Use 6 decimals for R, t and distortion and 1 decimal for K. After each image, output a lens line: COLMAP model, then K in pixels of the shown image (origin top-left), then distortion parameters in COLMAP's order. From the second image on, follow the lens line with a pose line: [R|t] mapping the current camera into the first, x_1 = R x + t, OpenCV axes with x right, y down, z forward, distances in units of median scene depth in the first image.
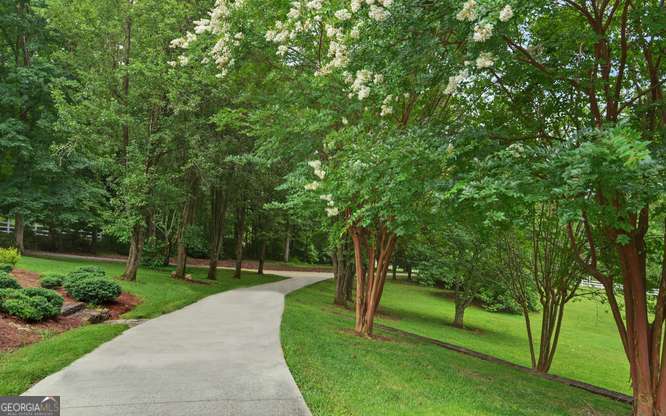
lens RADIAL K [[467.6, 0, 333.0], [0, 467.6, 208.0], [0, 0, 1]] dist [-0.000184, -0.002197]
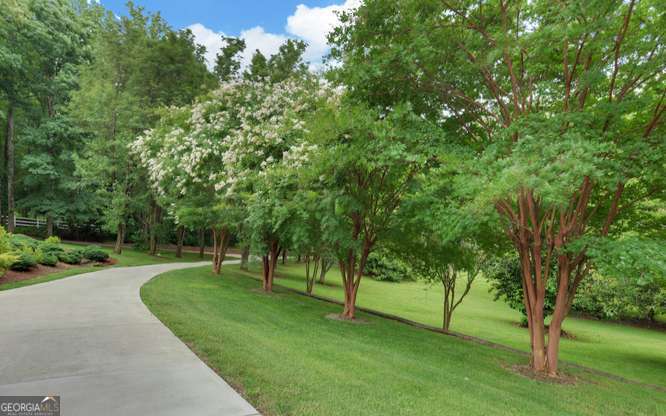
lens RADIAL K [[404.8, 0, 333.1], [0, 404.8, 222.0], [0, 0, 1]] dist [-0.000027, 0.000915]
pose [[0.999148, 0.000350, 0.041281, 0.240943], [-0.002210, 0.998984, 0.045017, -0.031665], [-0.041223, -0.045069, 0.998133, -0.431071]]
